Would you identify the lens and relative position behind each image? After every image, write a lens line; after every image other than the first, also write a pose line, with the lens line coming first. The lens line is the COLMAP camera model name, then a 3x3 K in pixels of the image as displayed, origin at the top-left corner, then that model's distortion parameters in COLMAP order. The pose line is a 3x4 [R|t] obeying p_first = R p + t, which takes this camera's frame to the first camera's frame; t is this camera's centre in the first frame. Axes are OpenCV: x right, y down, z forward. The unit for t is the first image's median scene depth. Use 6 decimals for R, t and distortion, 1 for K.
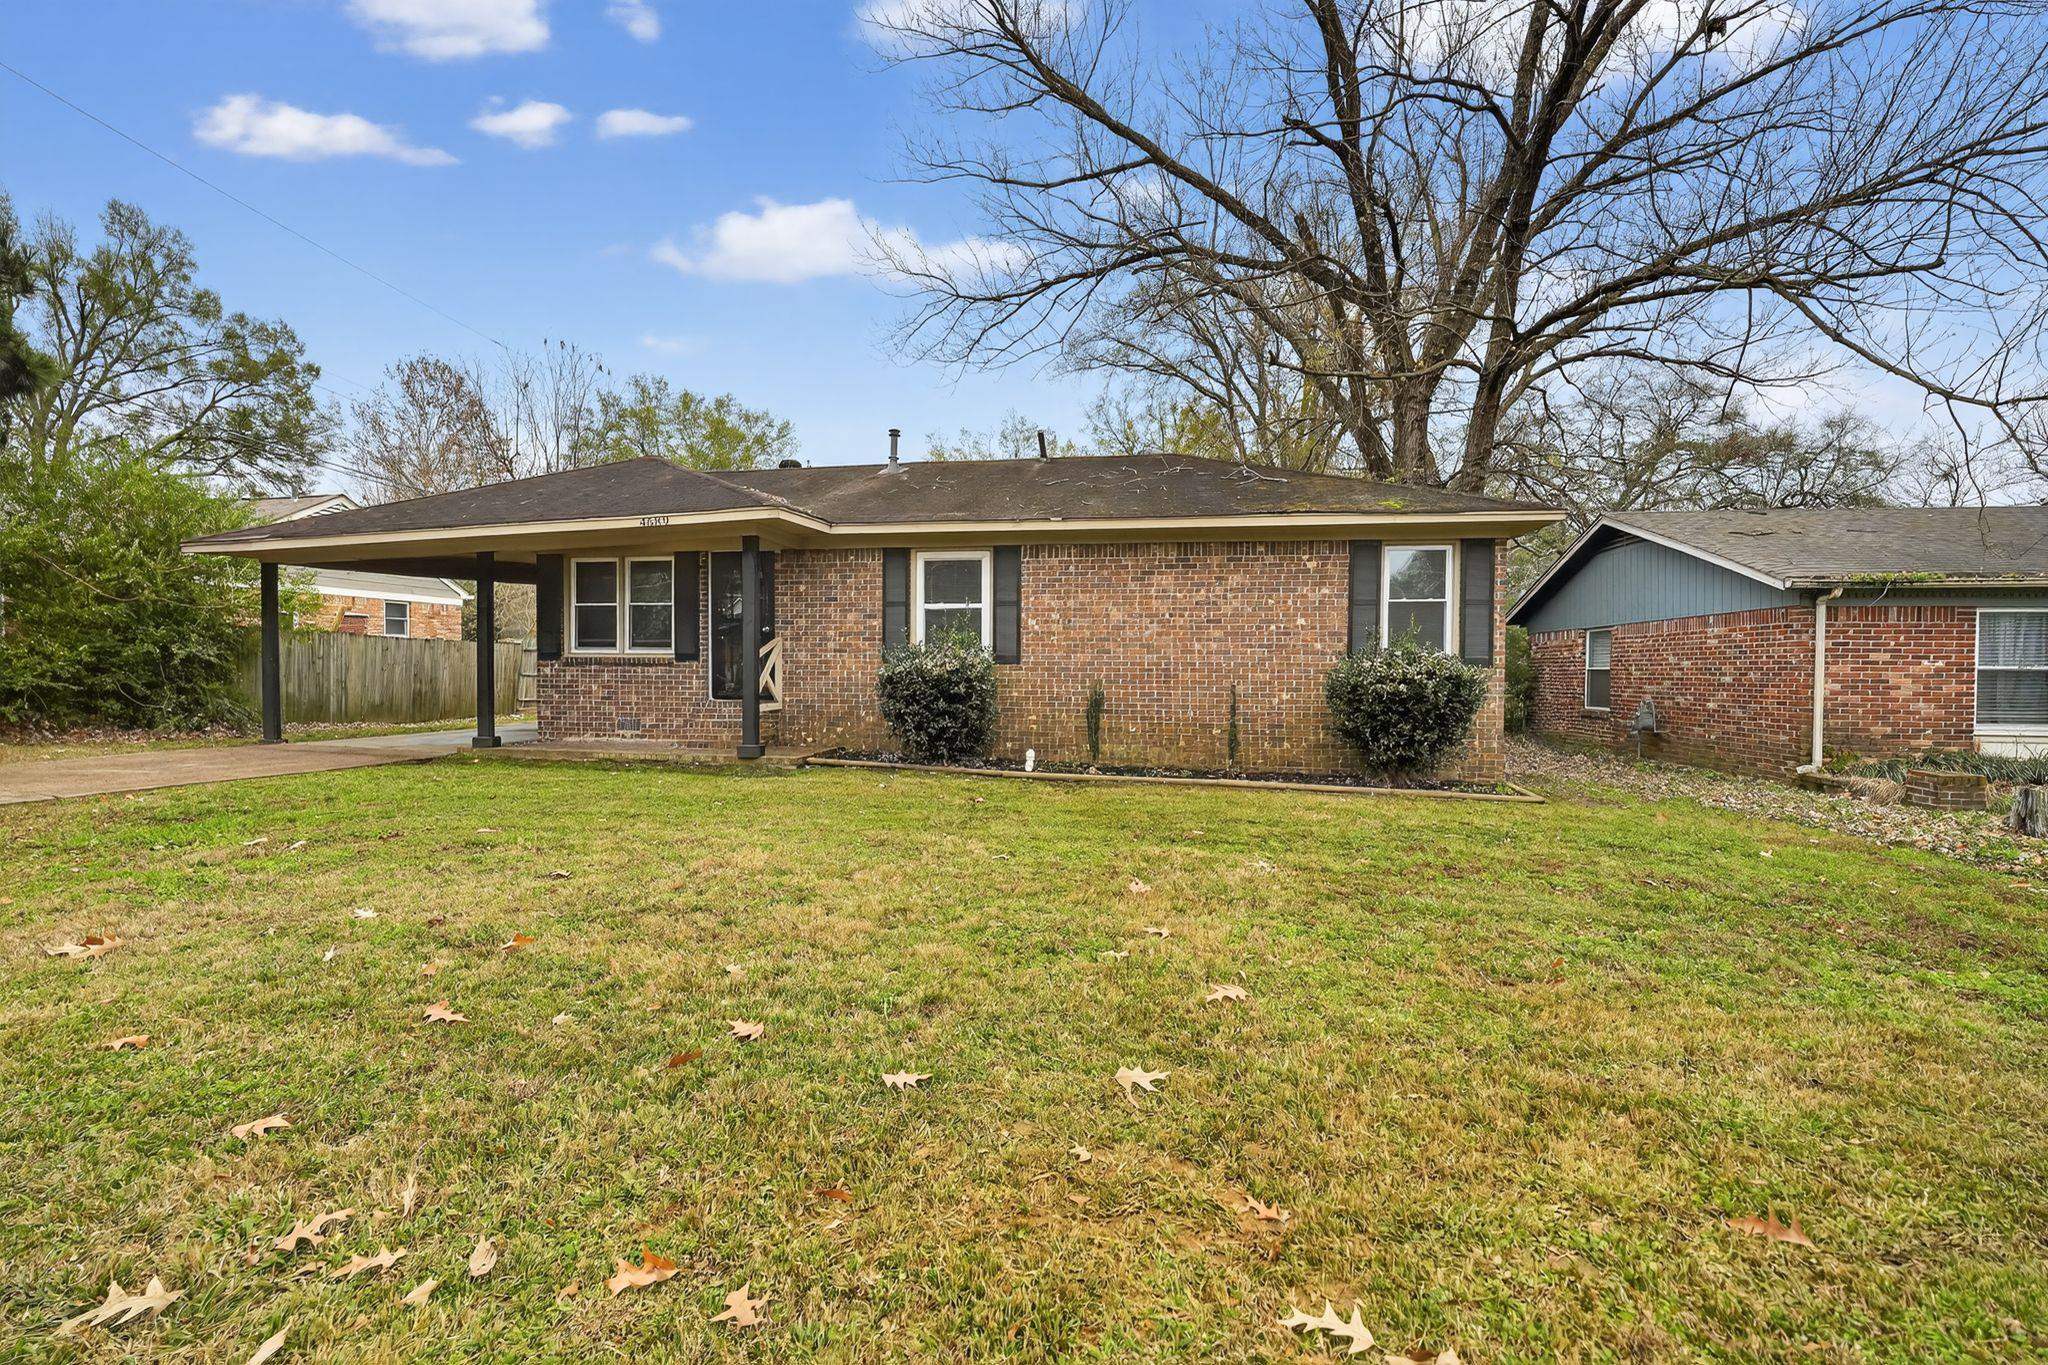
lens RADIAL K [[902.8, 0, 1026.8], [0, 902.8, 674.9], [0, 0, 1]] dist [-0.013488, -0.000144]
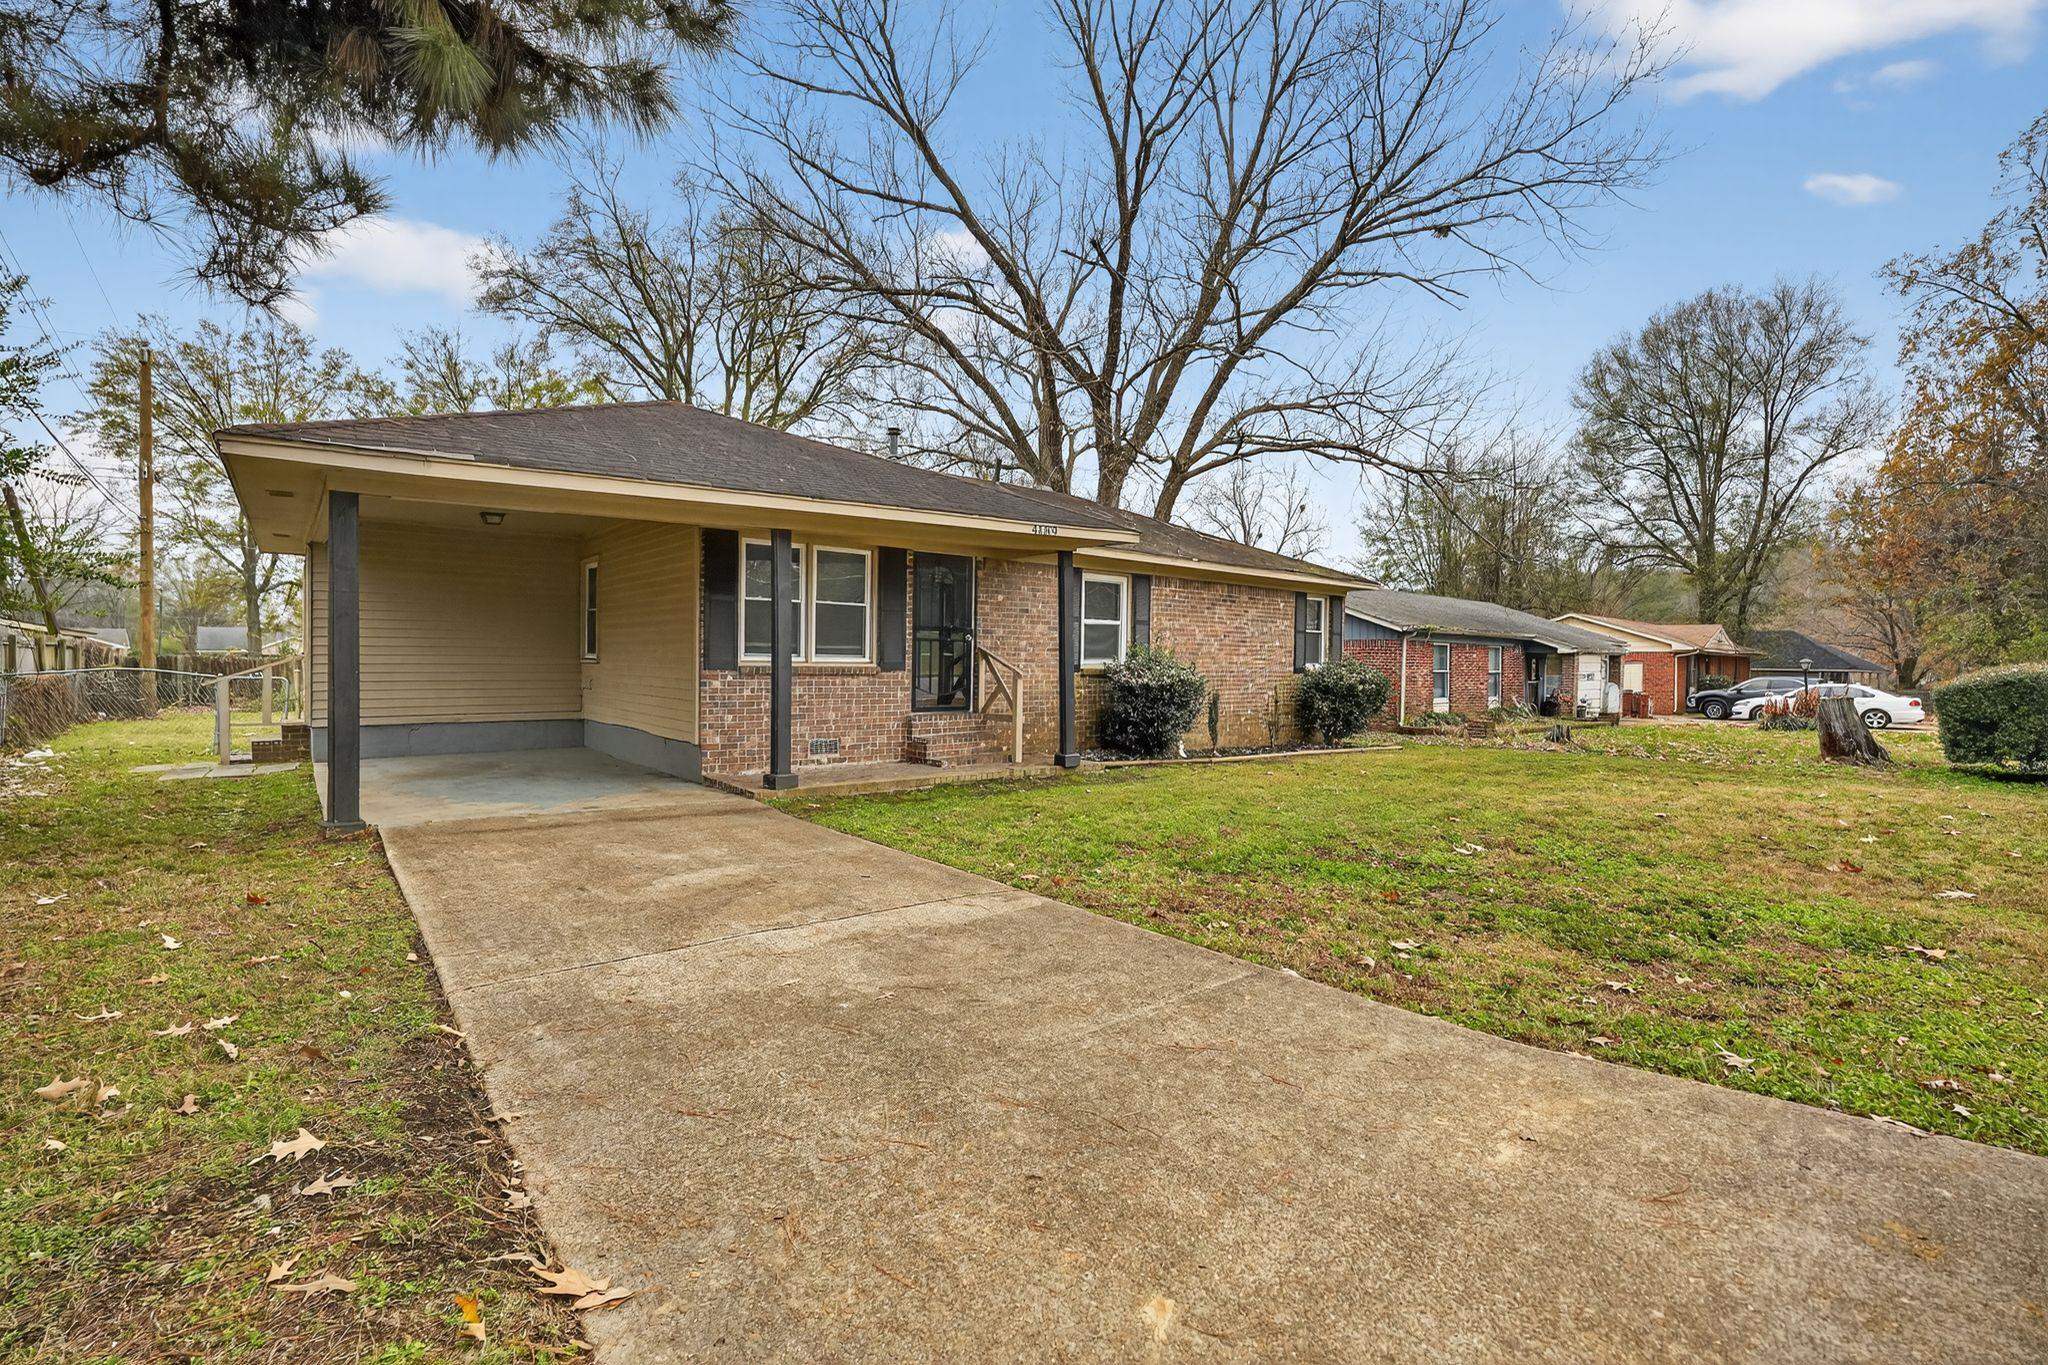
lens RADIAL K [[894.4, 0, 1024.0], [0, 894.4, 682.5], [0, 0, 1]] dist [-0.016462, -0.000255]
pose [[0.638826, -0.016256, 0.769179, -1.015242], [0.001254, 0.999797, 0.020088, -0.022259], [-0.769350, -0.011869, 0.638717, 0.346646]]
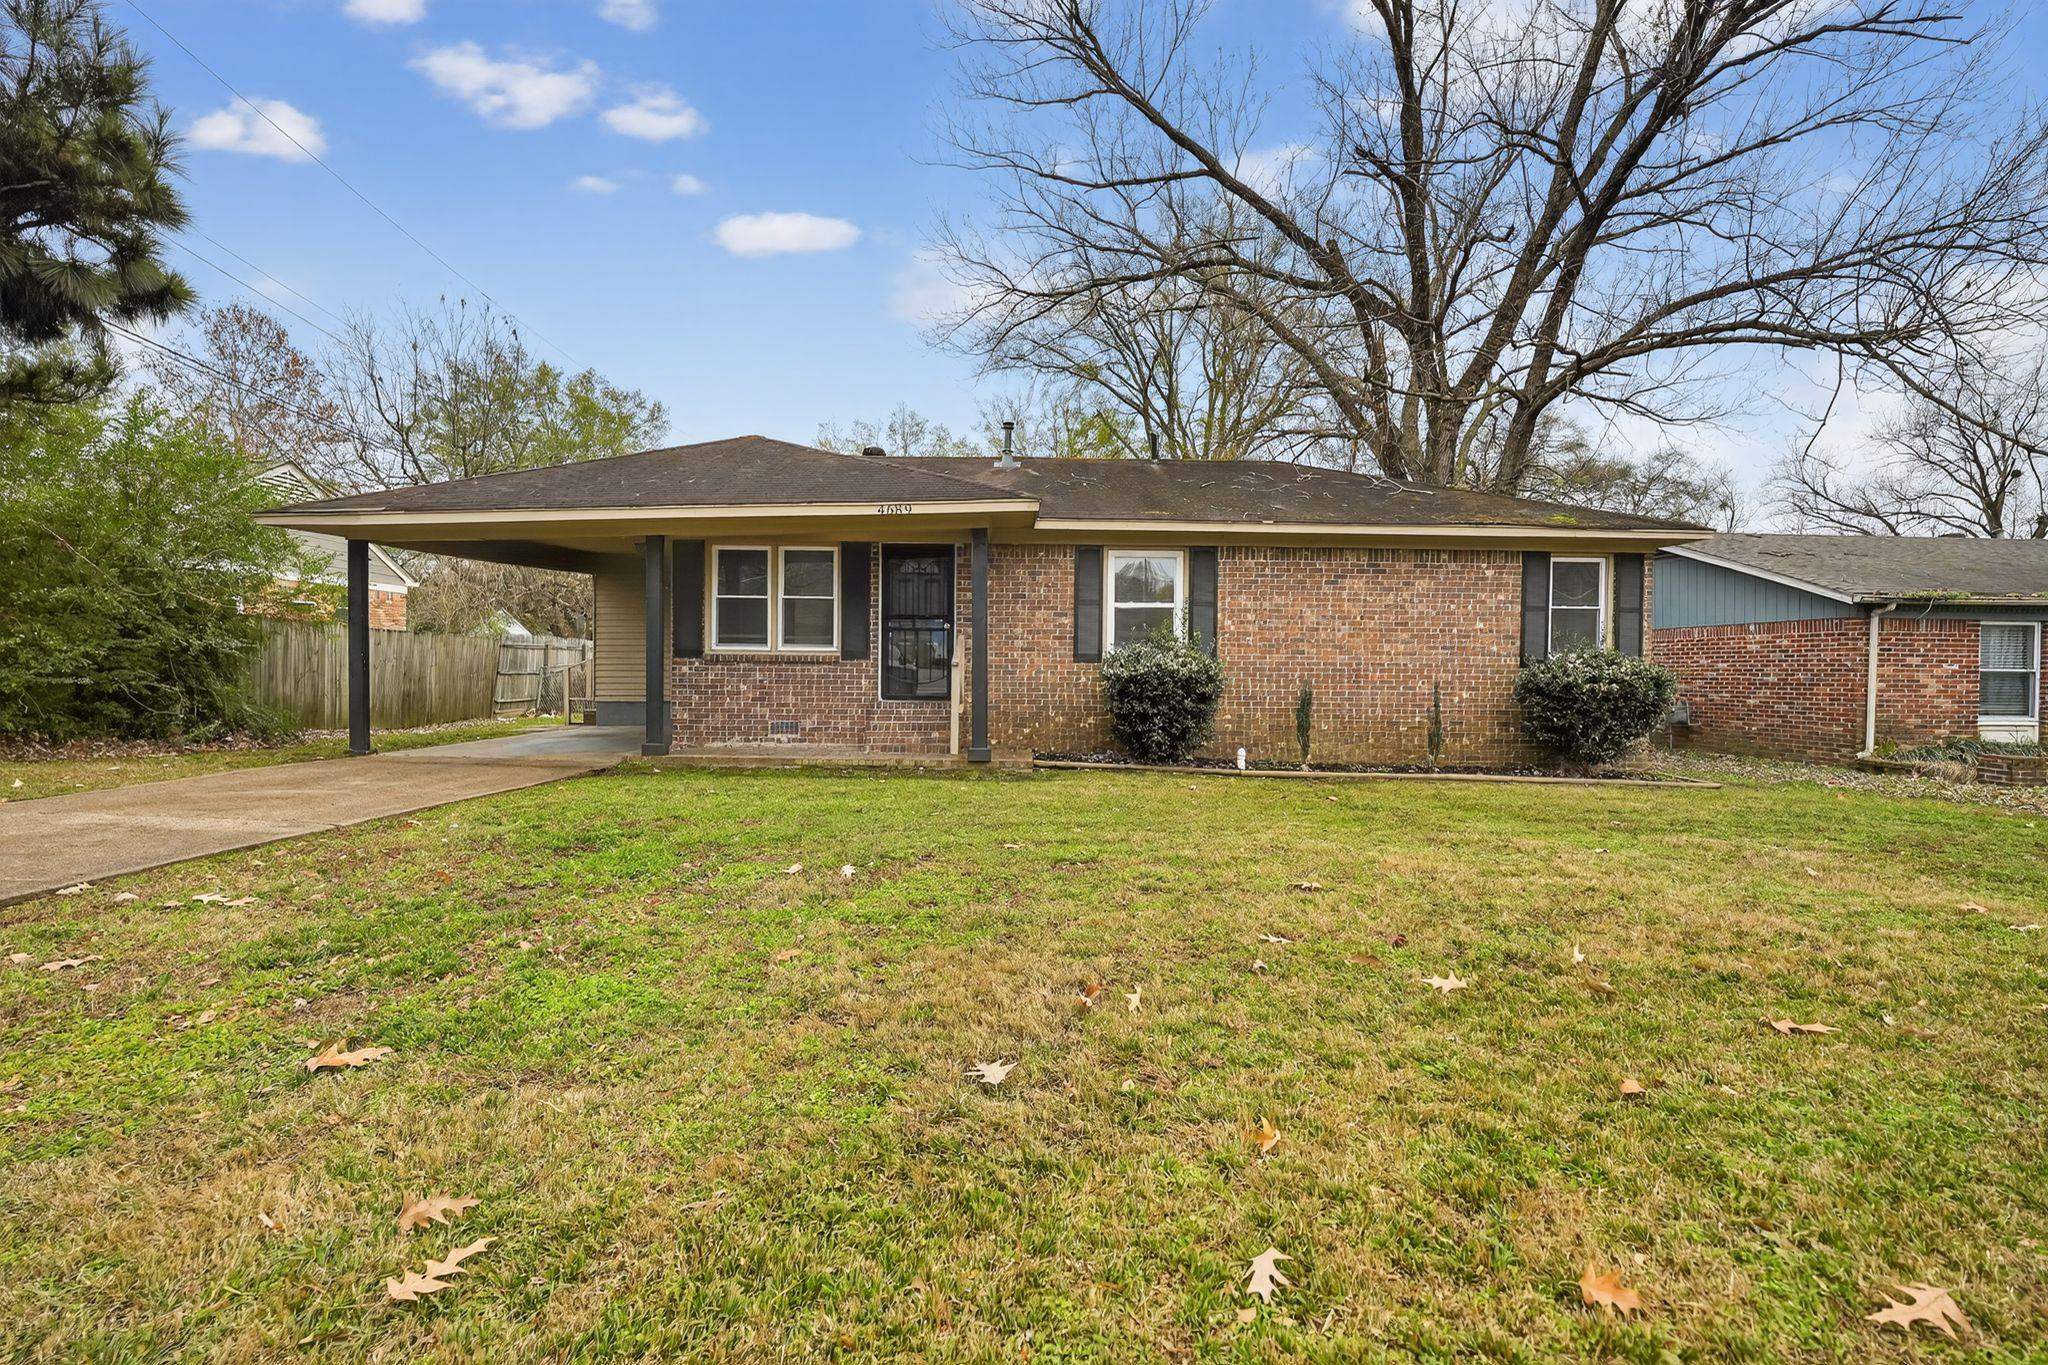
lens RADIAL K [[894.4, 0, 1024.0], [0, 894.4, 682.5], [0, 0, 1]] dist [-0.016462, -0.000255]
pose [[0.981013, -0.000564, 0.193939, -0.400780], [-0.001656, 0.999935, 0.011282, -0.002047], [-0.193933, -0.011389, 0.980949, 0.058009]]
